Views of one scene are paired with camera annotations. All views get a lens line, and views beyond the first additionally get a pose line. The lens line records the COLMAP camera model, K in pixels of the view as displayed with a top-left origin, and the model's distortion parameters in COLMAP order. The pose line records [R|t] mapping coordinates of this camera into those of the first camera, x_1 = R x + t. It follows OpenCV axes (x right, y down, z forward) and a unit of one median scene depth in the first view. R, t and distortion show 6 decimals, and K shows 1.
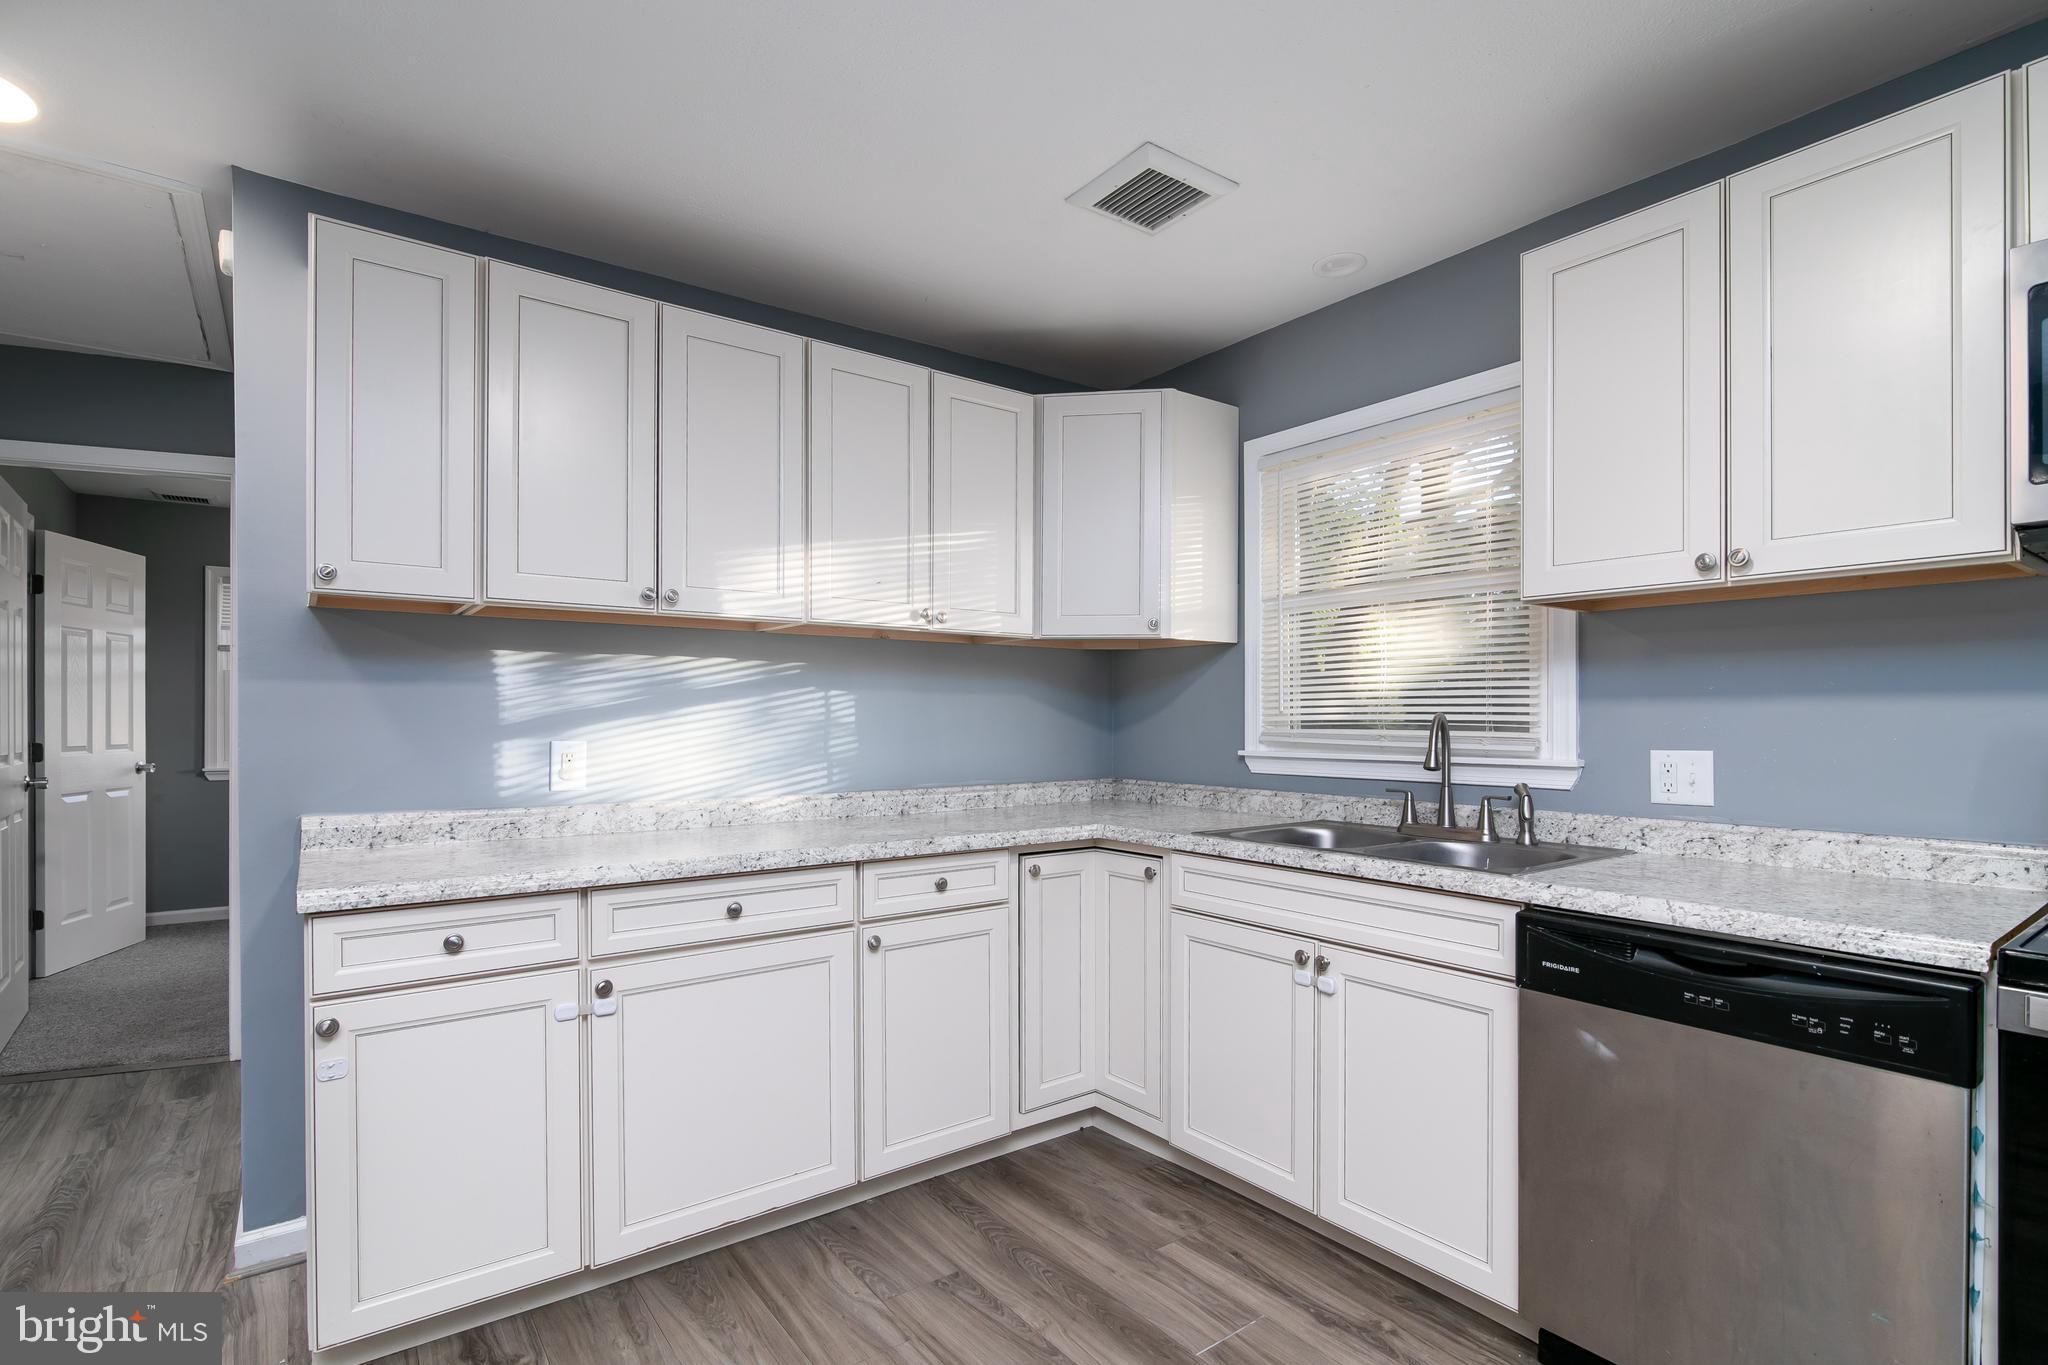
lens RADIAL K [[954.2, 0, 1013.8], [0, 954.2, 722.7], [0, 0, 1]] dist [-0.013205, 0.000338]
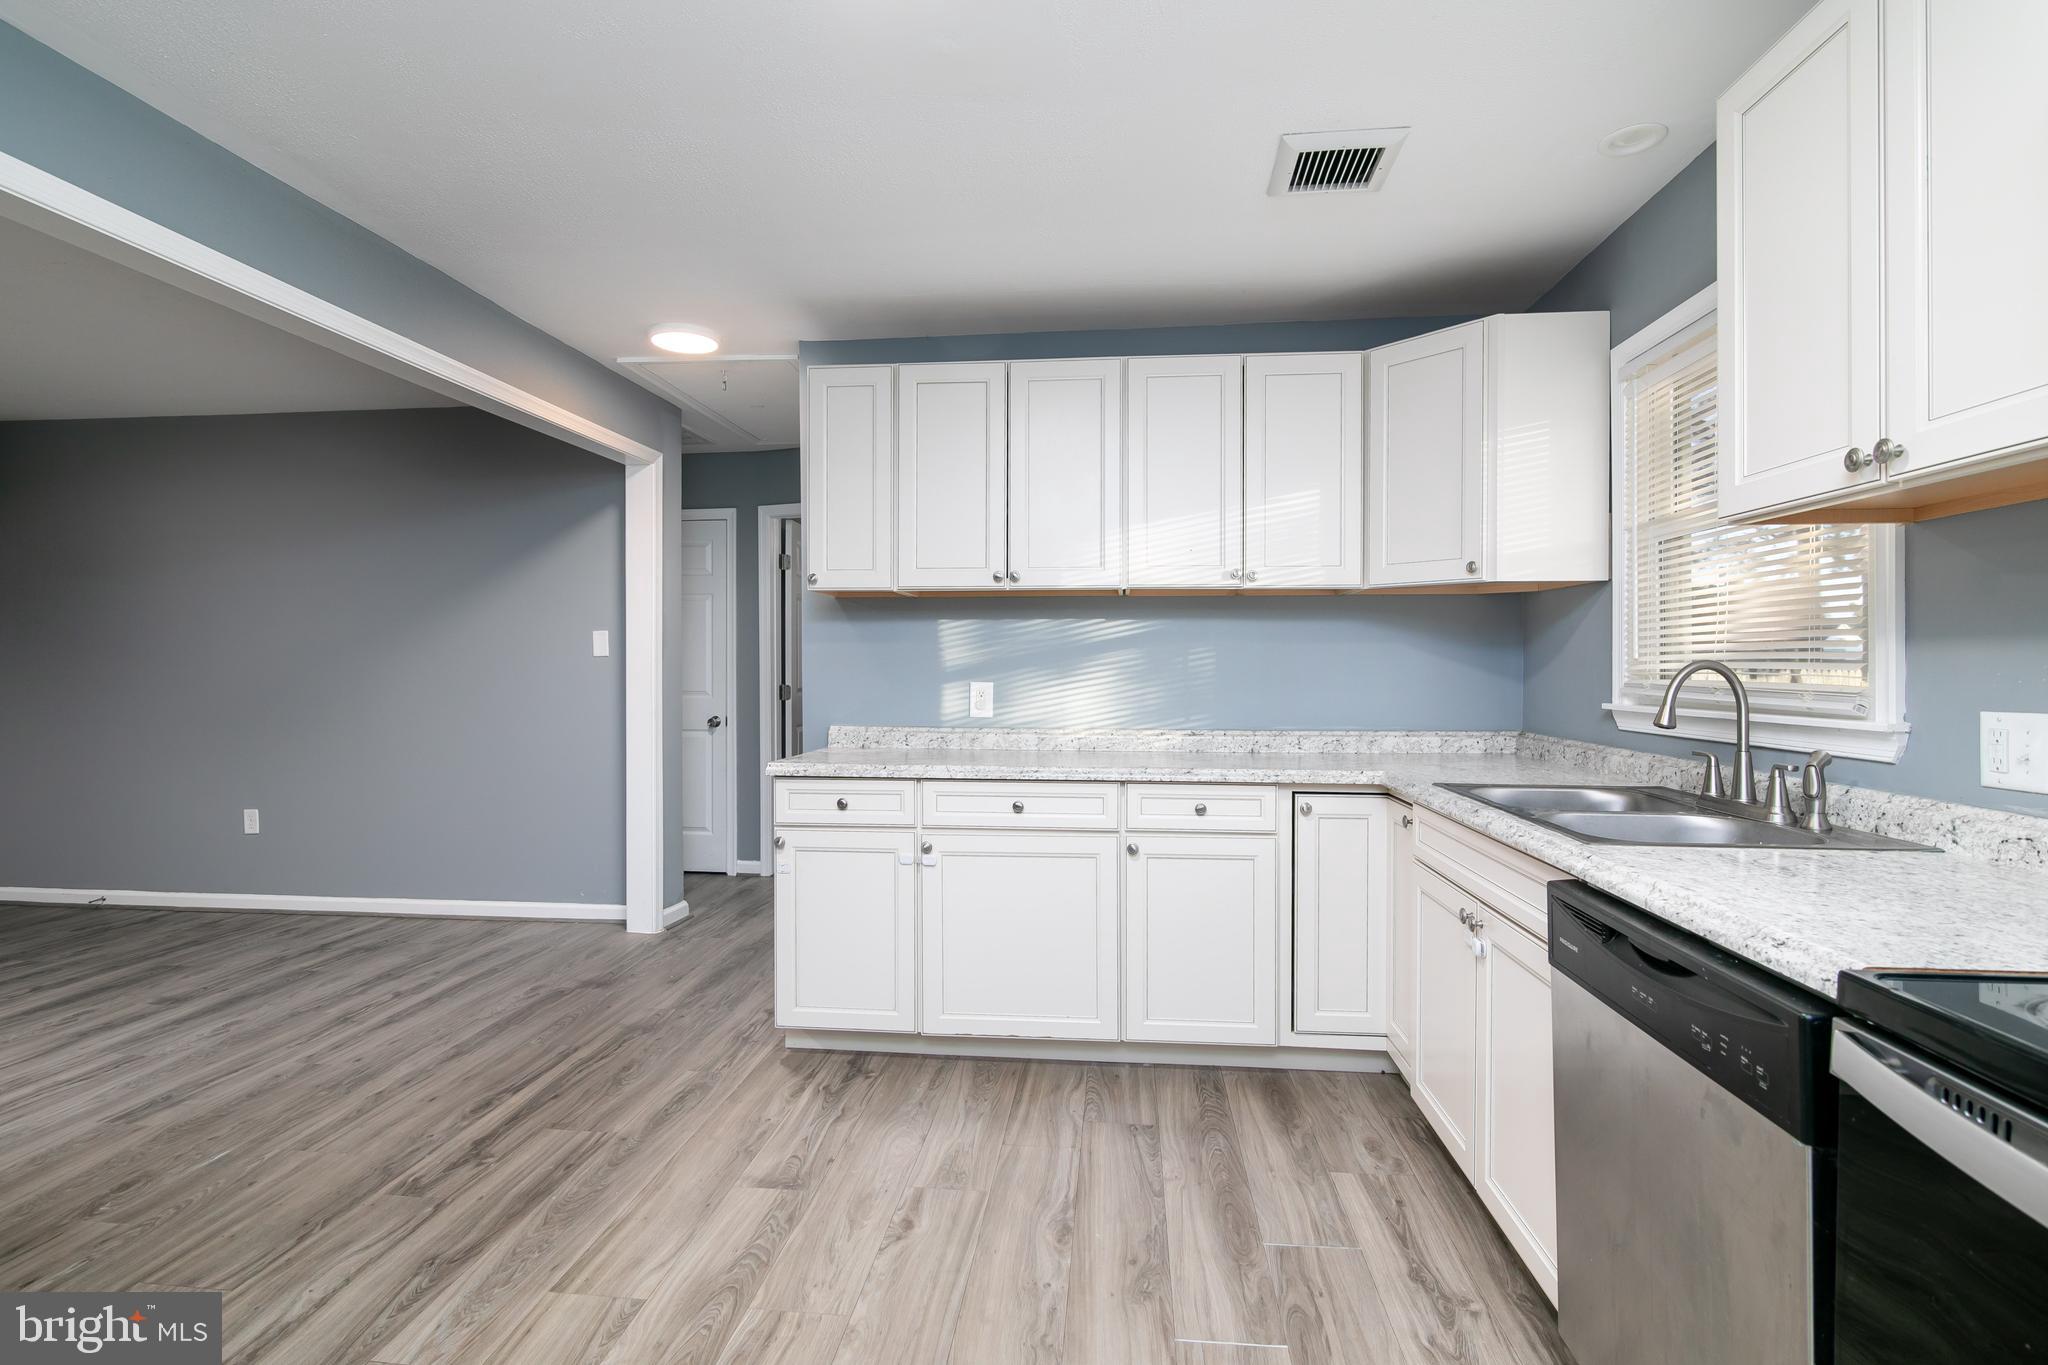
lens RADIAL K [[954.2, 0, 1028.5], [0, 954.2, 671.8], [0, 0, 1]] dist [-0.013205, 0.000338]
pose [[0.743177, 0.004612, -0.669079, 0.581941], [-0.004016, 0.999989, 0.002433, 0.000348], [0.669083, 0.000879, 0.743187, -0.003000]]
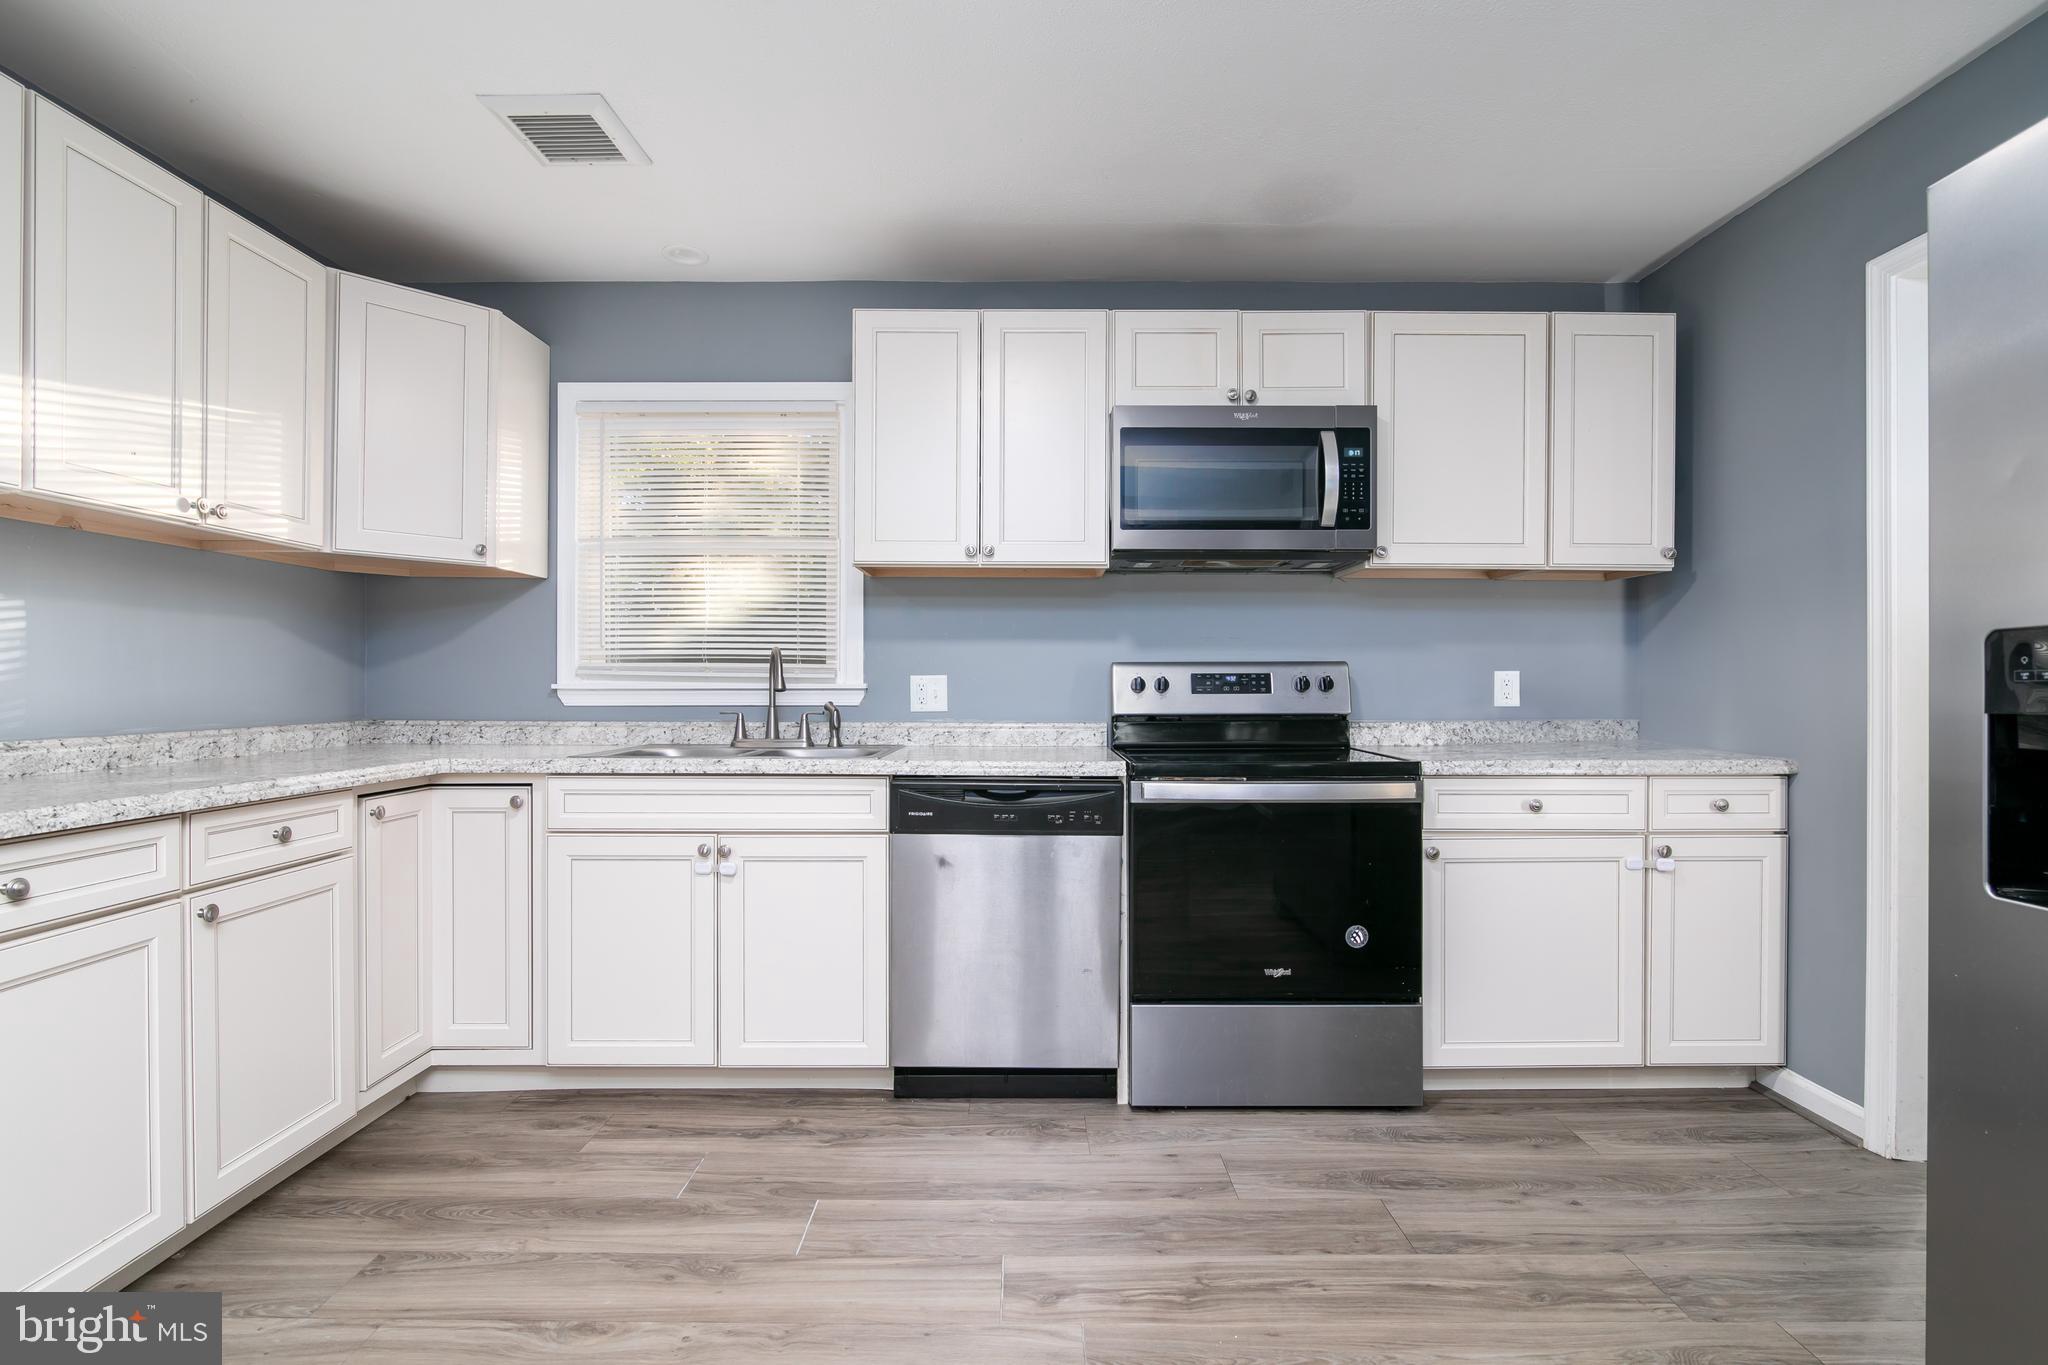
lens RADIAL K [[954.2, 0, 1028.9], [0, 954.2, 688.5], [0, 0, 1]] dist [-0.013205, 0.000338]
pose [[0.590777, -0.001777, 0.806833, -0.381607], [0.000385, 0.999998, 0.001920, 0.043621], [-0.806835, -0.000824, 0.590776, -0.009518]]
